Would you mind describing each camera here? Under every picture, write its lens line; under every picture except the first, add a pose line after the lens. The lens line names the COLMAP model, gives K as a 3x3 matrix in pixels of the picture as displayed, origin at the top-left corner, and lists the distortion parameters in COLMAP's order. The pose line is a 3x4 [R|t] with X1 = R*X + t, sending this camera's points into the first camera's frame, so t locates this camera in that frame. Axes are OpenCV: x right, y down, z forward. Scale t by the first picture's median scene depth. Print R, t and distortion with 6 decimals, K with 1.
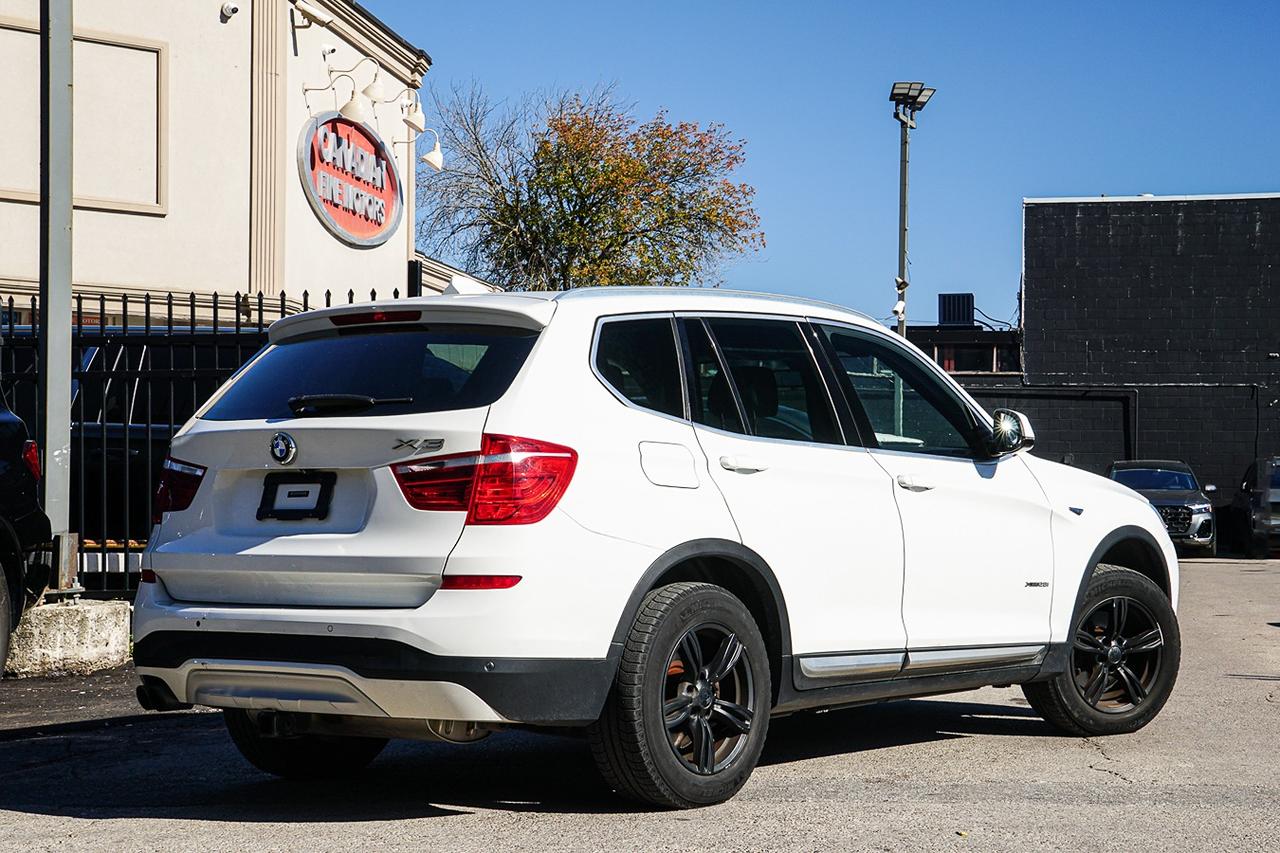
lens RADIAL K [[2427.0, 0, 620.8], [0, 2427.0, 423.9], [0, 0, 1]] dist [0.248551, -0.103370]
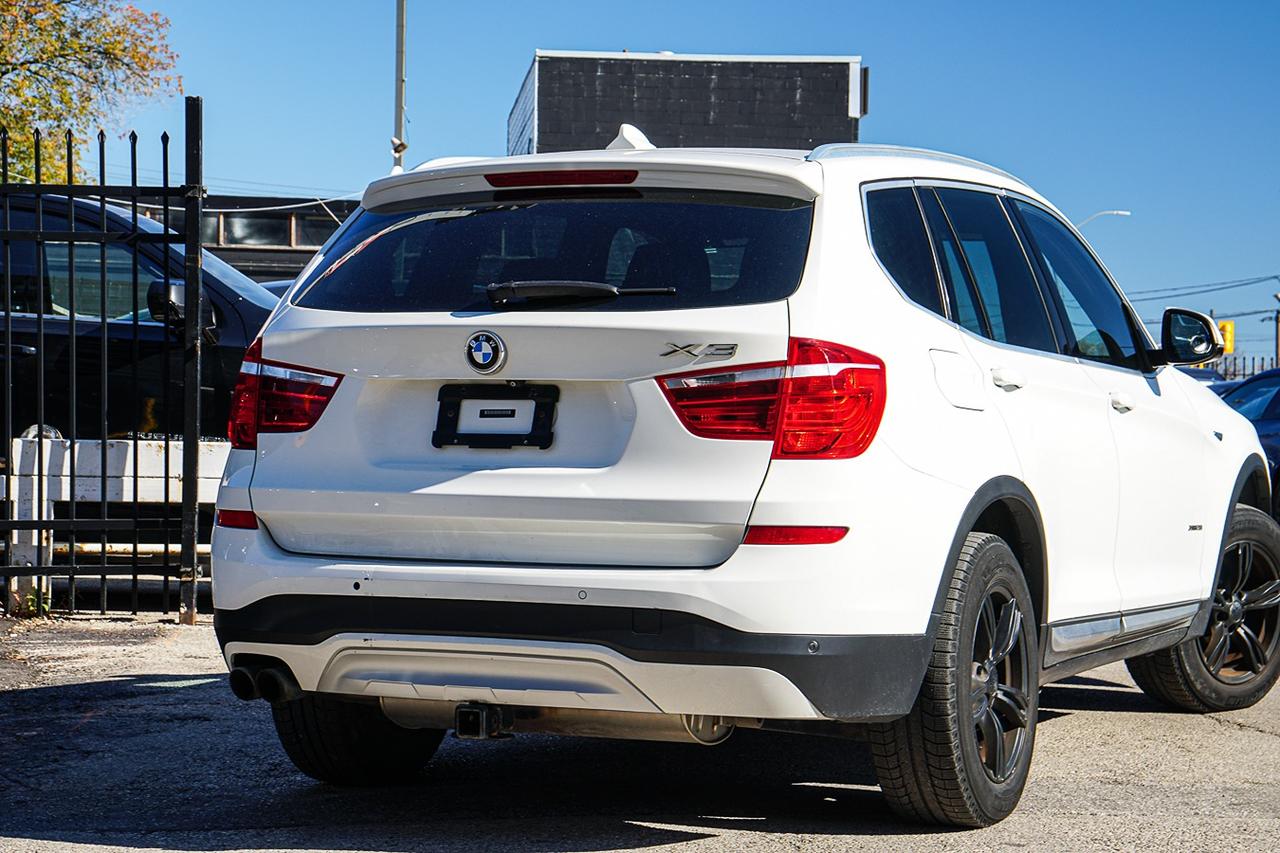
lens RADIAL K [[2850.2, 0, 640.0], [0, 2850.2, 426.5], [0, 0, 1]] dist [0.542832, 0.446843]
pose [[0.978928, 0.009224, 0.203996, -0.270283], [-0.017440, 0.999106, 0.038510, -0.001680], [-0.203459, -0.041256, 0.978214, 0.136619]]
